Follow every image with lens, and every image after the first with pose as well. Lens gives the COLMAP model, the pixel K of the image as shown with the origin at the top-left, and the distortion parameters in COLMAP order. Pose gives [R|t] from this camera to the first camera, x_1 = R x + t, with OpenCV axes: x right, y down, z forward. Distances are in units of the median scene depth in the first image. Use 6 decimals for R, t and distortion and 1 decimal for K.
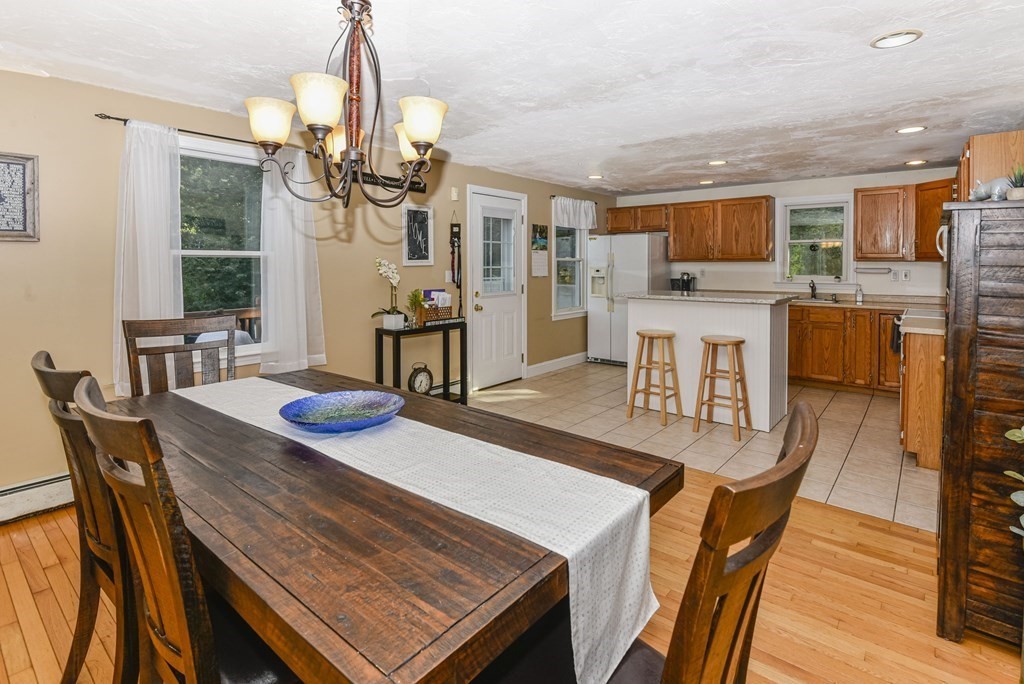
lens RADIAL K [[497.9, 0, 548.1], [0, 497.9, 271.1], [0, 0, 1]] dist [-0.009788, -0.000939]
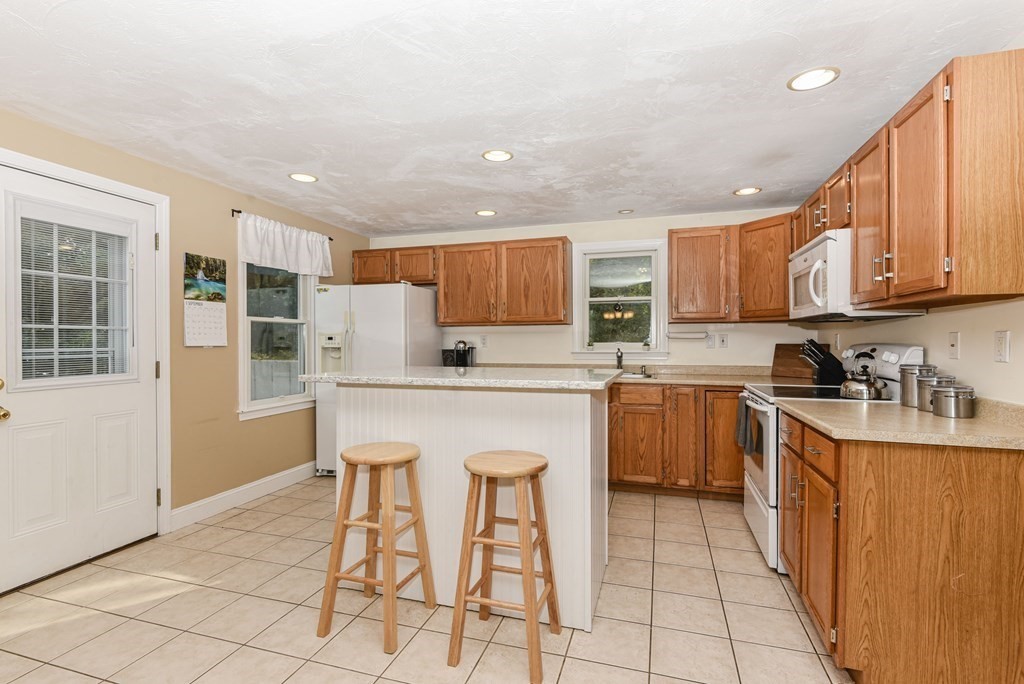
lens RADIAL K [[461.1, 0, 521.8], [0, 461.1, 343.4], [0, 0, 1]] dist [0.001601, -0.002232]
pose [[0.935858, -0.005670, 0.352333, 0.134684], [0.008590, 0.999940, -0.006724, 0.013573], [-0.352274, 0.009319, 0.935851, 0.370496]]
